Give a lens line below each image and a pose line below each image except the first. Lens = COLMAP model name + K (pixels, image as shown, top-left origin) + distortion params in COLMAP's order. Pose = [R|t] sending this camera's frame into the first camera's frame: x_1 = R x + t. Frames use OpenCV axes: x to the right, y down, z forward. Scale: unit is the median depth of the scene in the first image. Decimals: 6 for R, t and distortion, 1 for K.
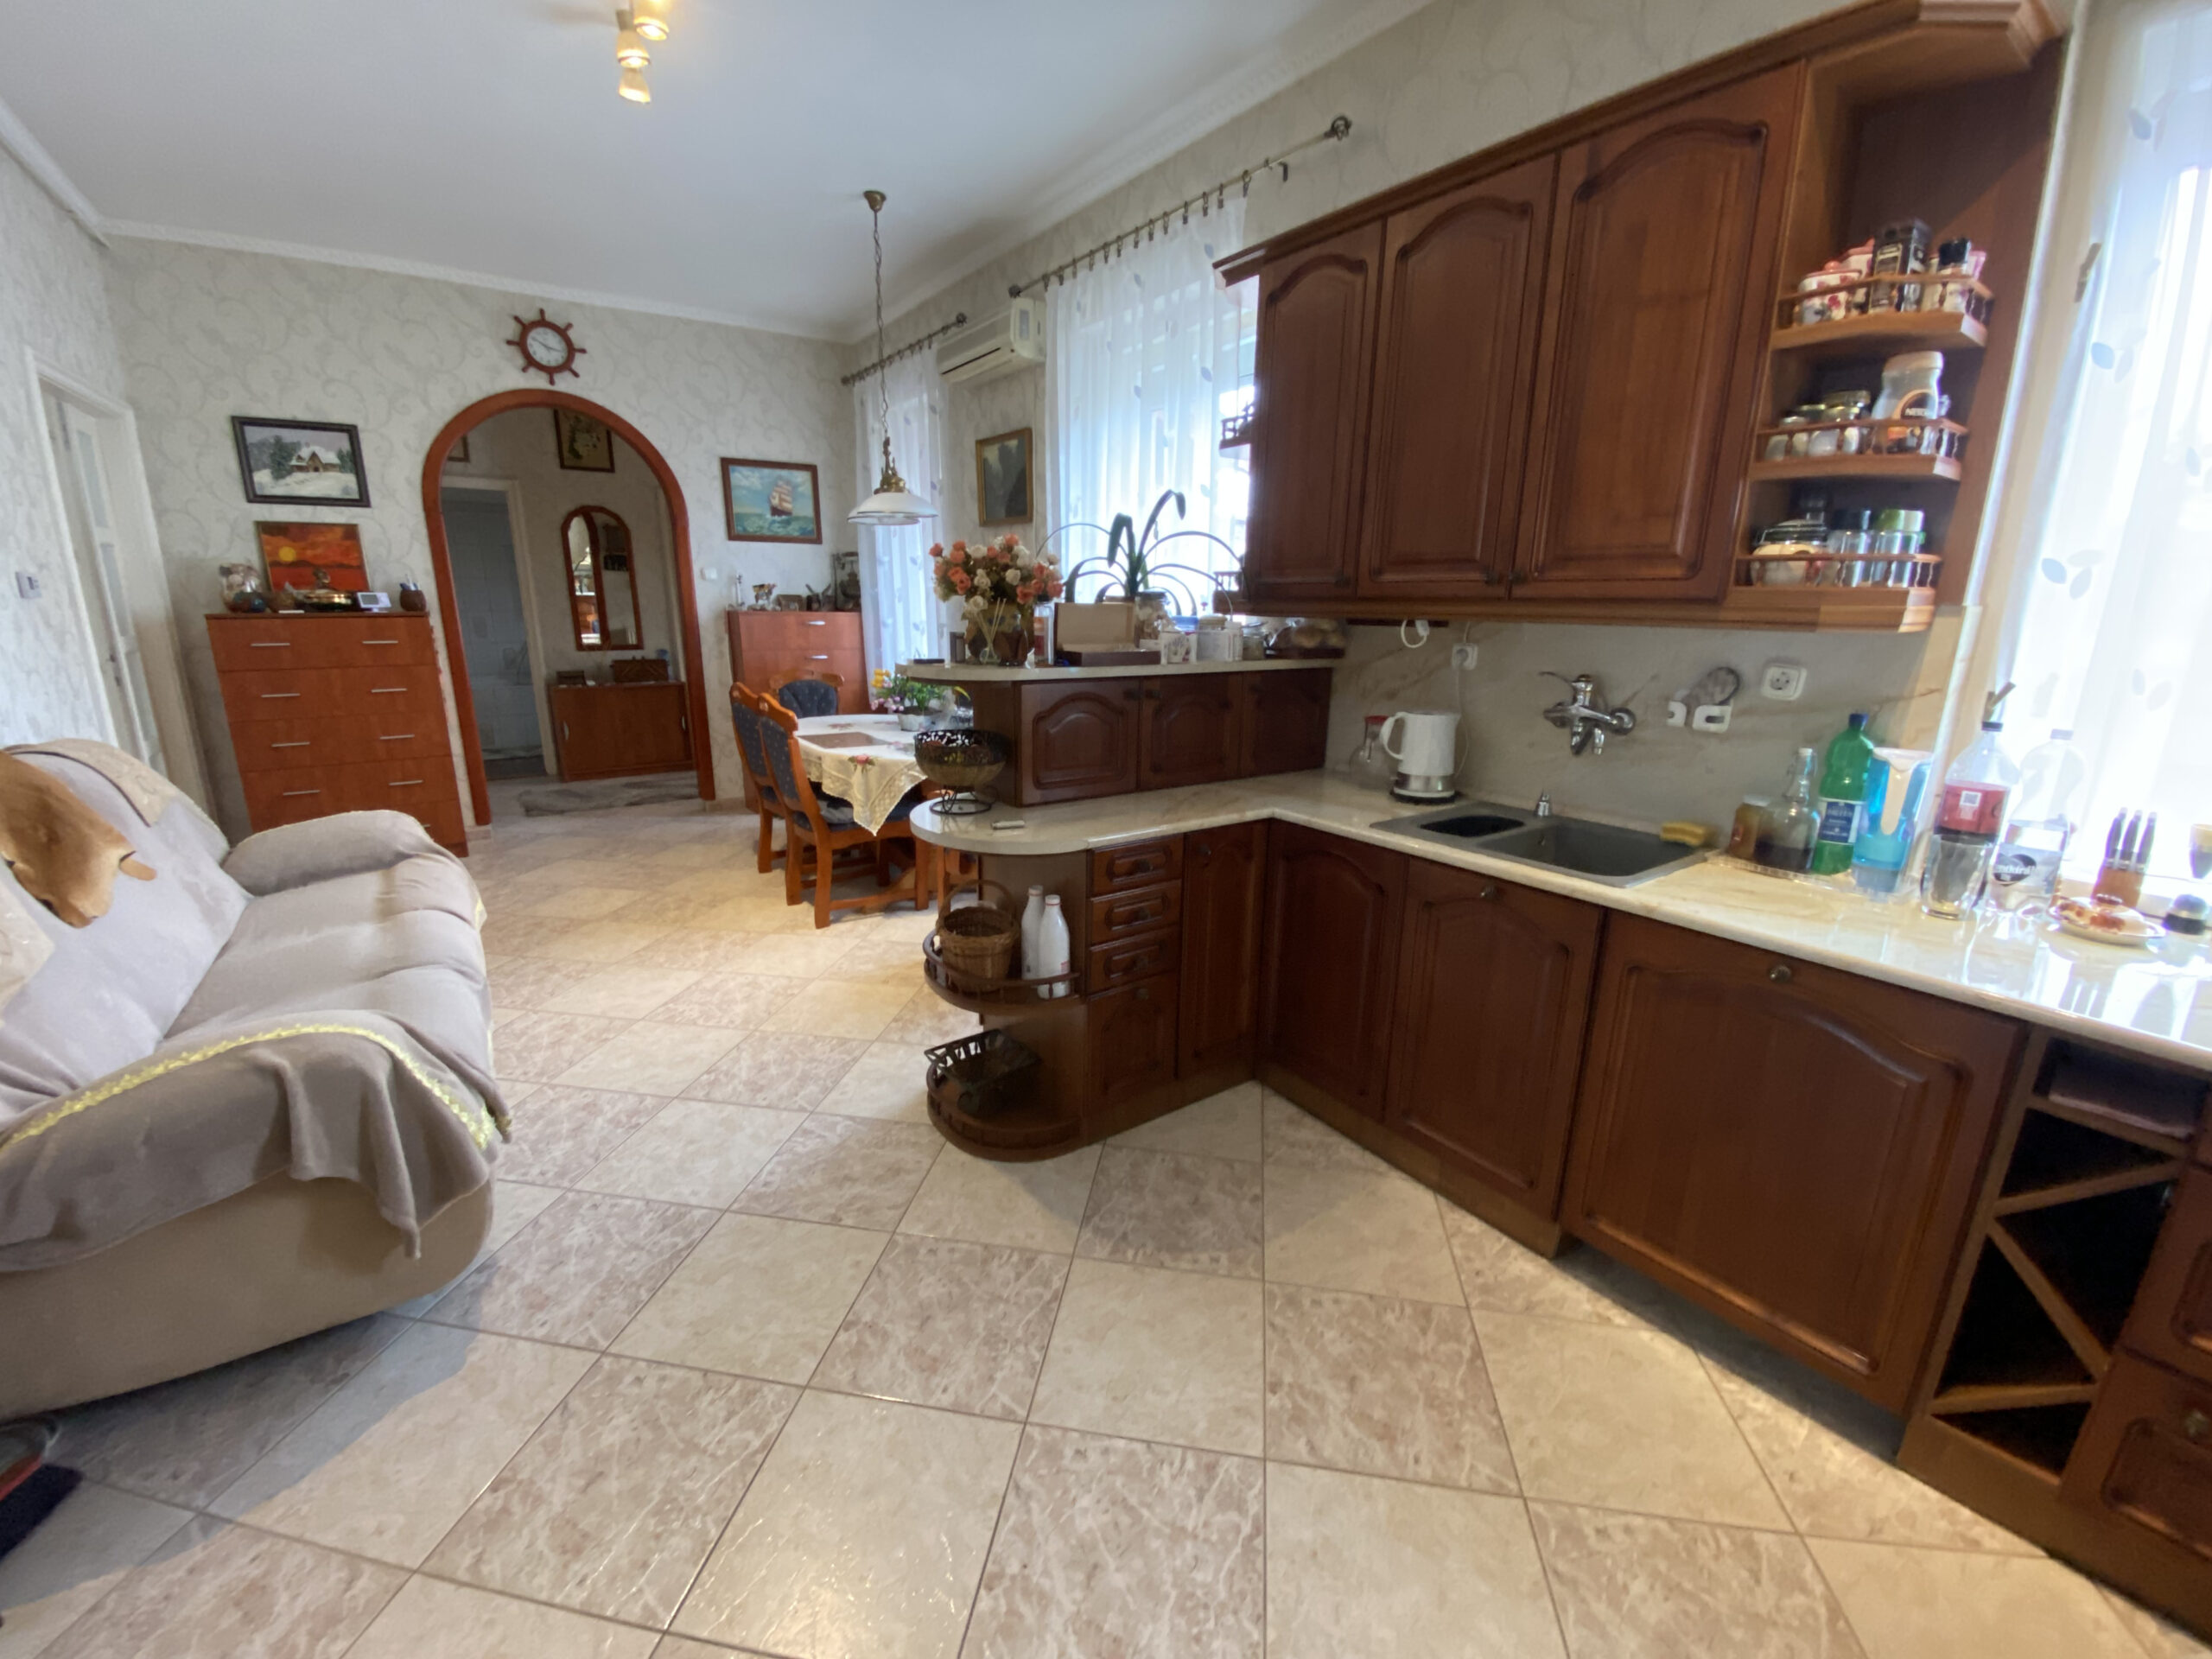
lens RADIAL K [[897.8, 0, 1102.8], [0, 897.8, 824.8], [0, 0, 1]] dist [0.031860, -0.026475]
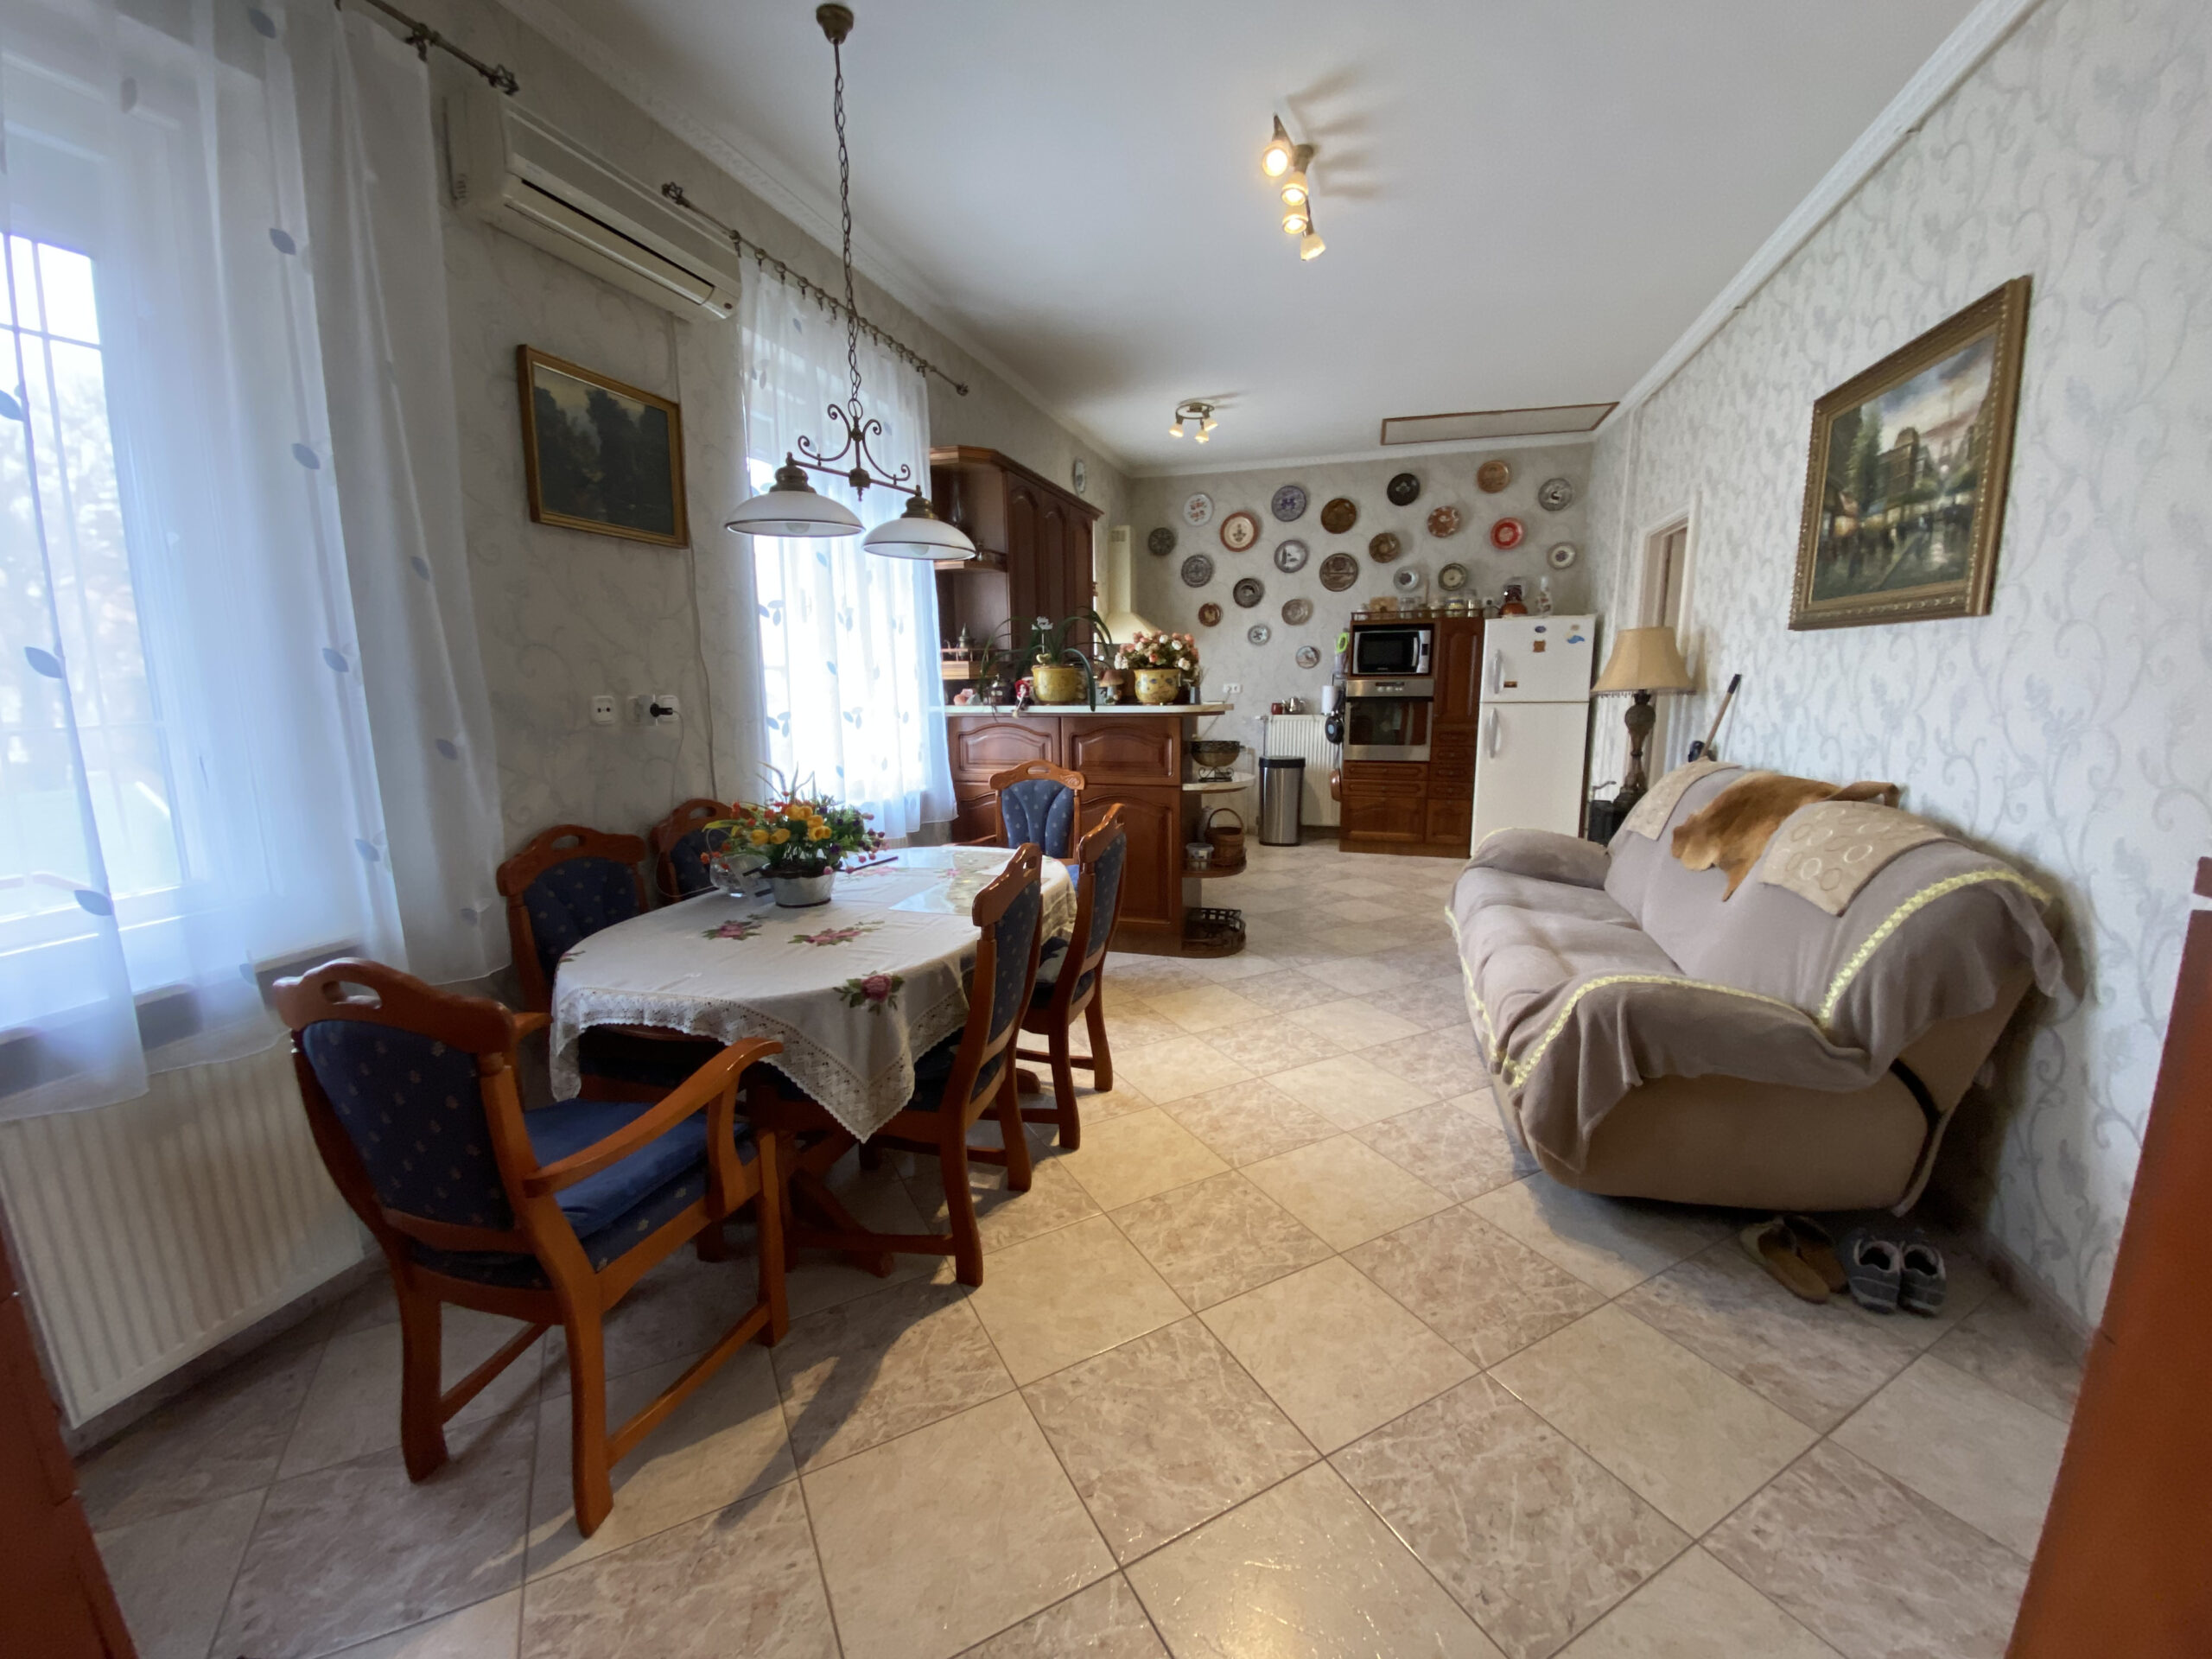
lens RADIAL K [[897.8, 0, 1102.8], [0, 897.8, 824.8], [0, 0, 1]] dist [0.031860, -0.026475]
pose [[-0.618281, -0.142208, 0.772985, -1.255028], [0.195388, 0.924809, 0.326423, -0.496663], [-0.761283, 0.352853, -0.544006, 1.919017]]
